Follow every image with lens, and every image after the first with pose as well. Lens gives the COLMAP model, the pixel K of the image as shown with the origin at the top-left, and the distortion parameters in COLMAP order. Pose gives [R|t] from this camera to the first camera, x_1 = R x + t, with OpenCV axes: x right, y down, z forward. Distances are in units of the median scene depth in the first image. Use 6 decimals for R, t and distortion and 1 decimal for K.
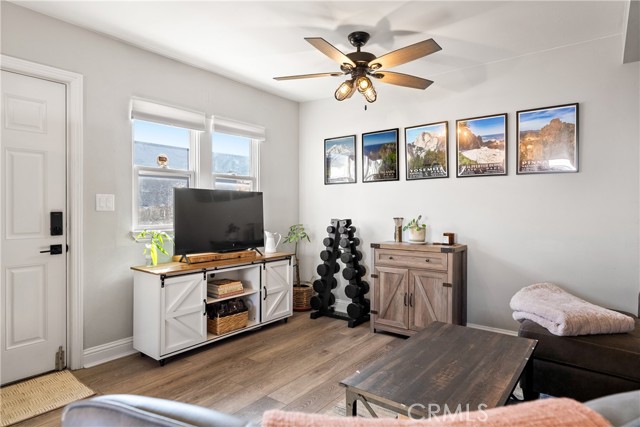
lens RADIAL K [[368.2, 0, 326.0], [0, 368.2, 214.0], [0, 0, 1]] dist [-0.038348, 0.002221]
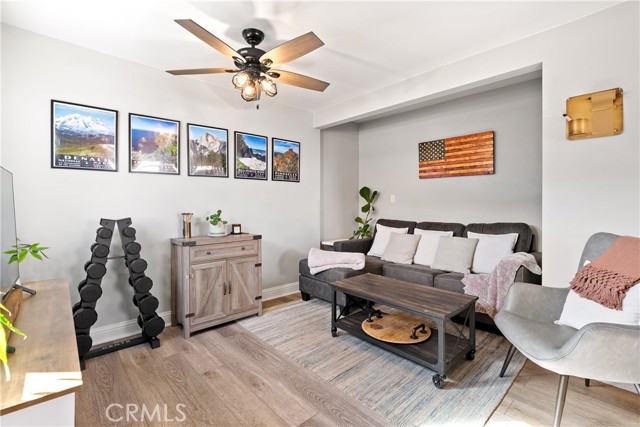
lens RADIAL K [[292.9, 0, 315.2], [0, 292.9, 205.6], [0, 0, 1]] dist [-0.009855, 0.003474]
pose [[0.165128, -0.013843, 0.986175, -0.574622], [0.013406, 0.999841, 0.011790, -0.016707], [-0.986181, 0.011274, 0.165287, 0.590209]]
